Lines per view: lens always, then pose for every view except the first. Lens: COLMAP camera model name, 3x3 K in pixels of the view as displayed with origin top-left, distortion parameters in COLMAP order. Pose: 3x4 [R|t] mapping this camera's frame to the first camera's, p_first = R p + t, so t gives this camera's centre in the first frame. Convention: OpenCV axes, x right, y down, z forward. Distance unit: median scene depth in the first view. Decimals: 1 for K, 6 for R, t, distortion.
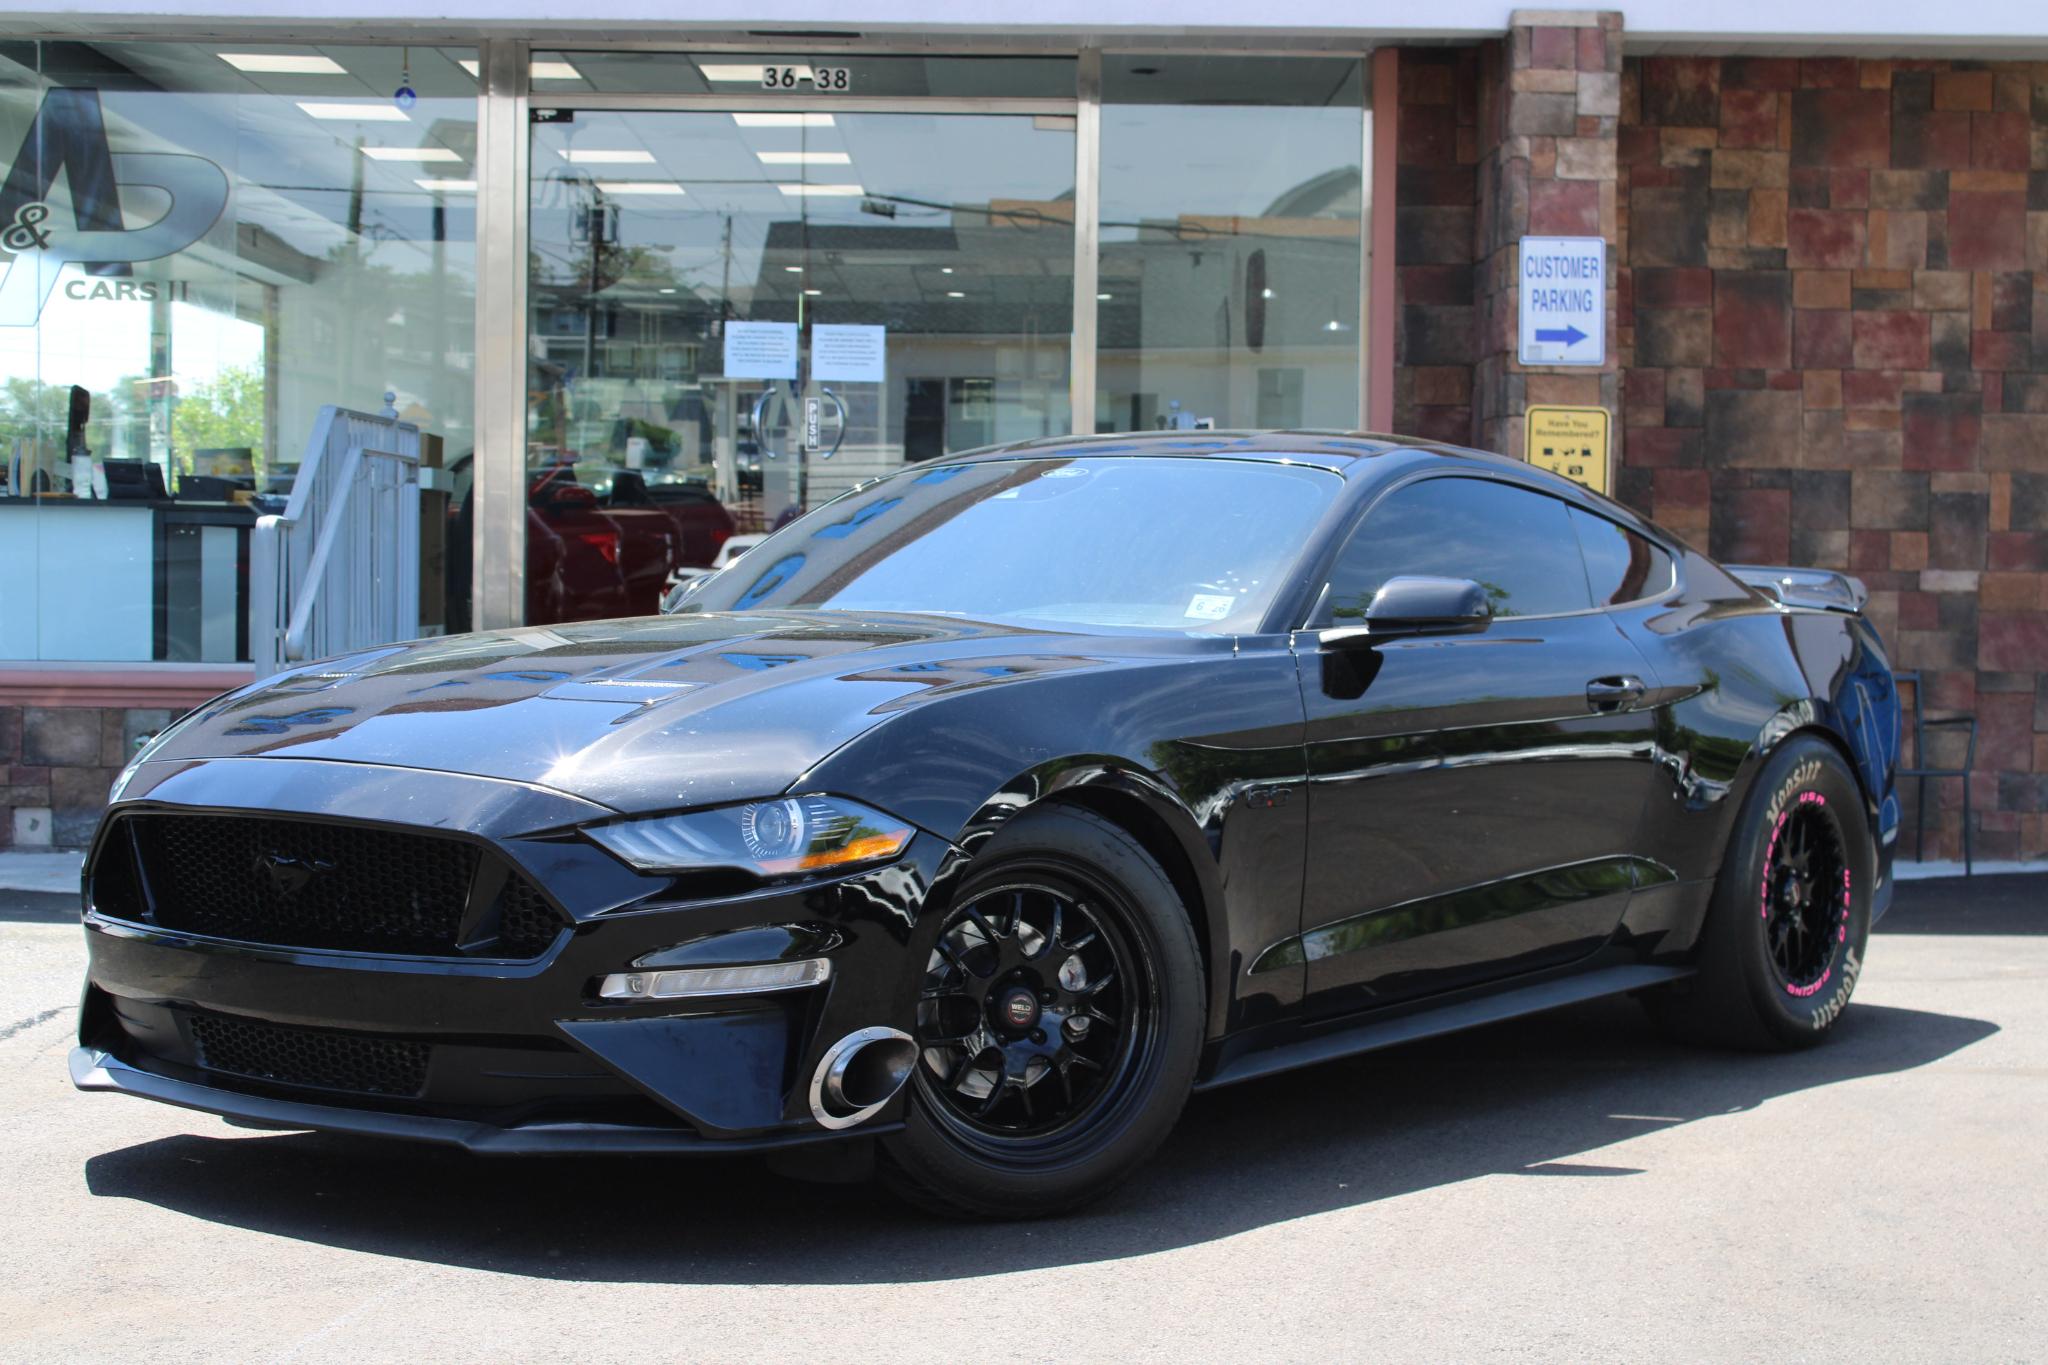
lens RADIAL K [[4218.1, 0, 1025.9], [0, 4218.1, 643.0], [0, 0, 1]] dist [0.095698, 0.322201]
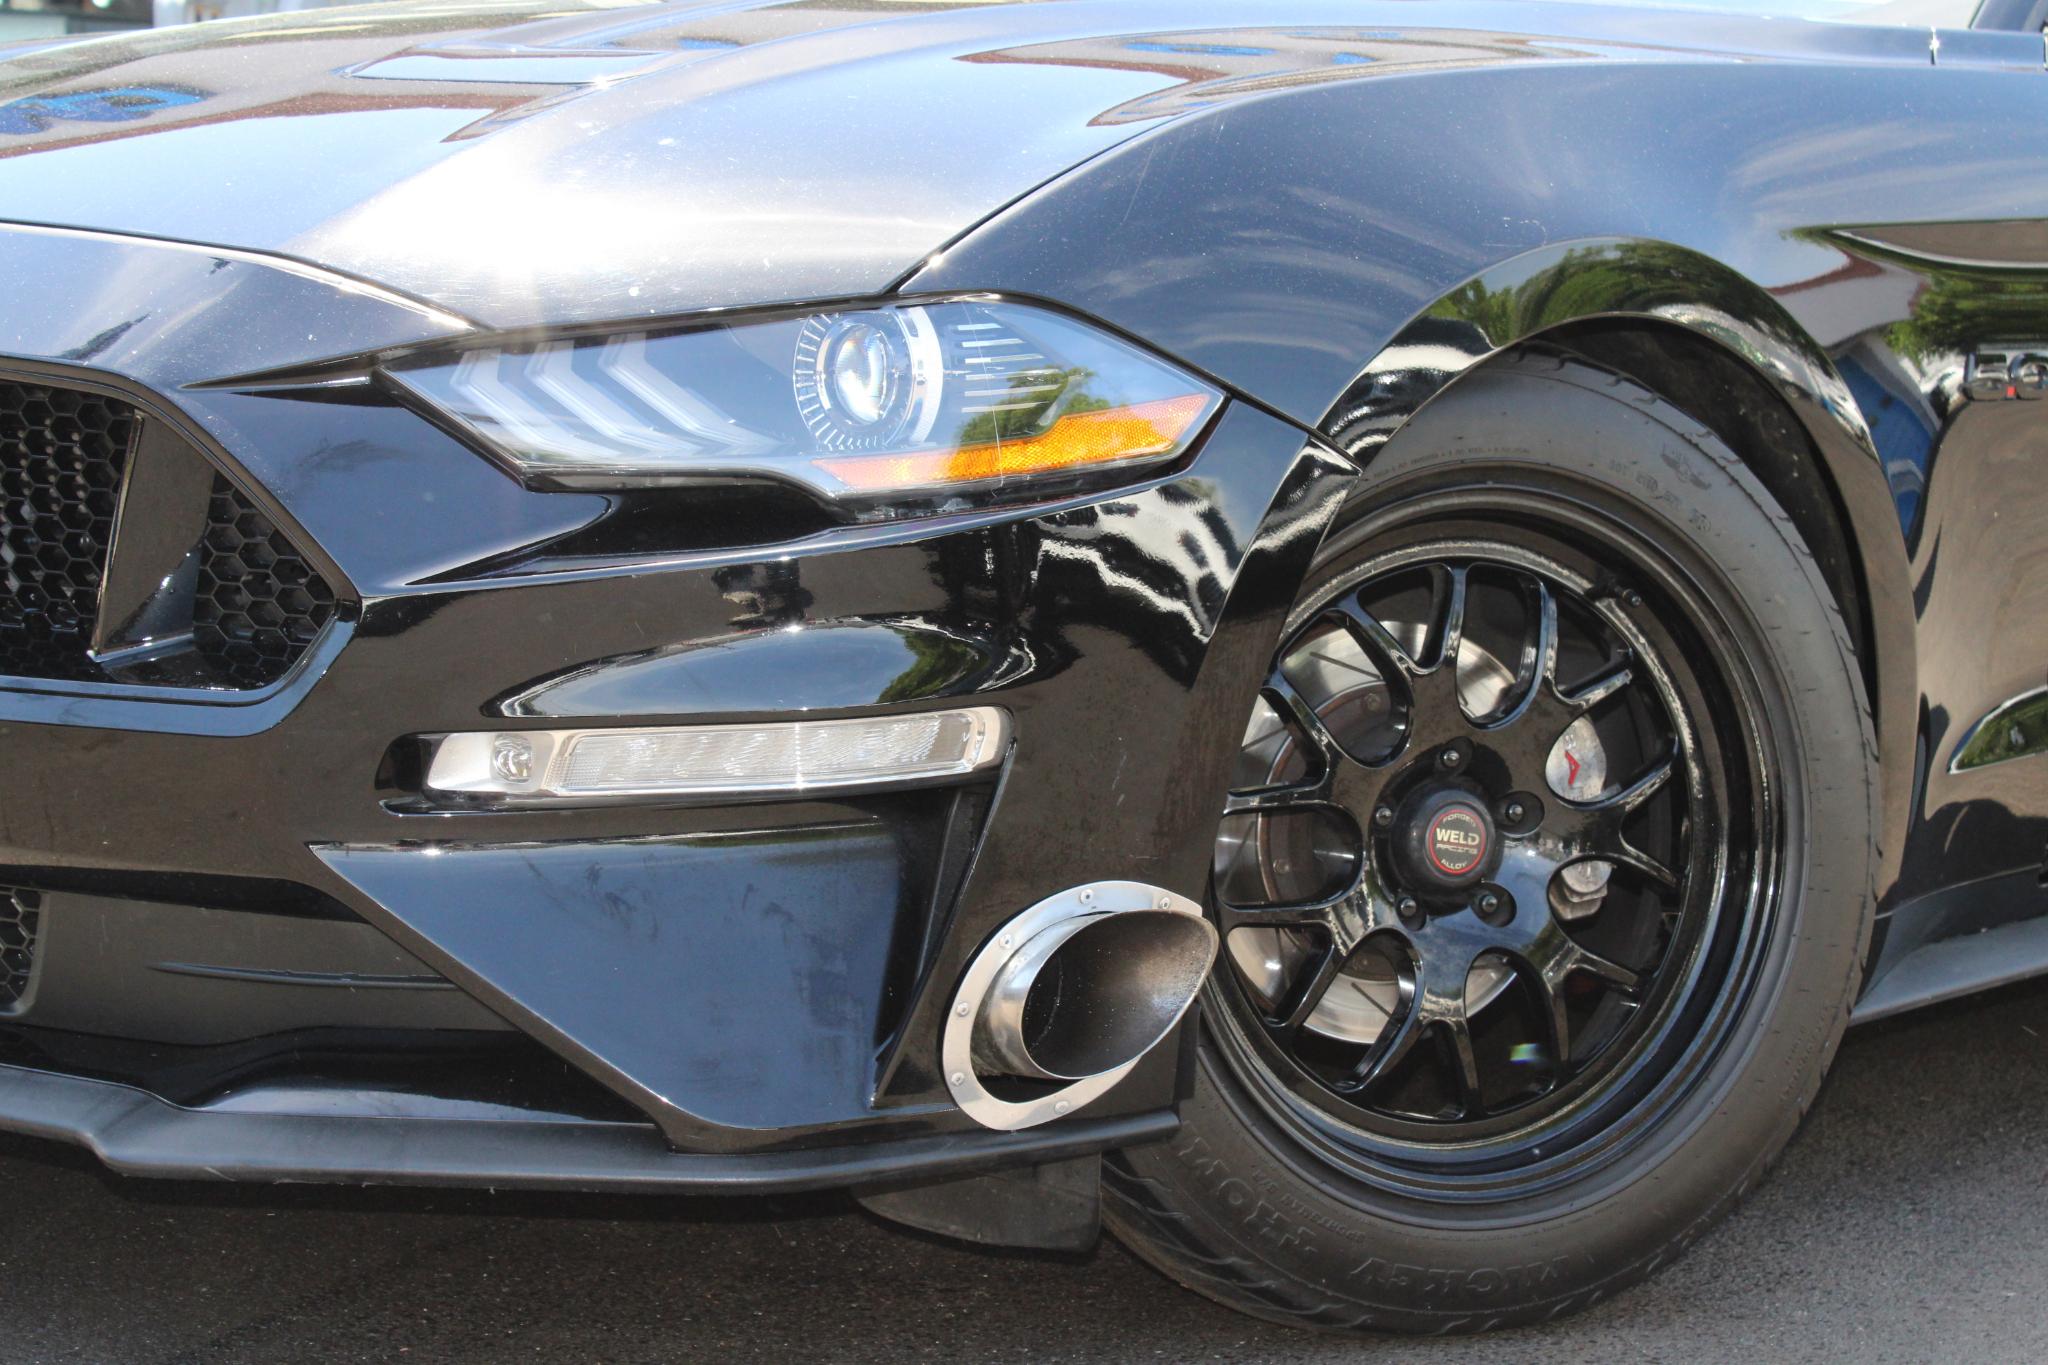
lens RADIAL K [[2976.9, 0, 1024.0], [0, 2976.9, 682.5], [0, 0, 1]] dist [0.020311, 0.002032]
pose [[0.997036, 0.025566, -0.072559, -0.024705], [-0.021145, 0.997910, 0.061059, 0.056640], [0.073968, -0.059344, 0.995493, 0.741645]]
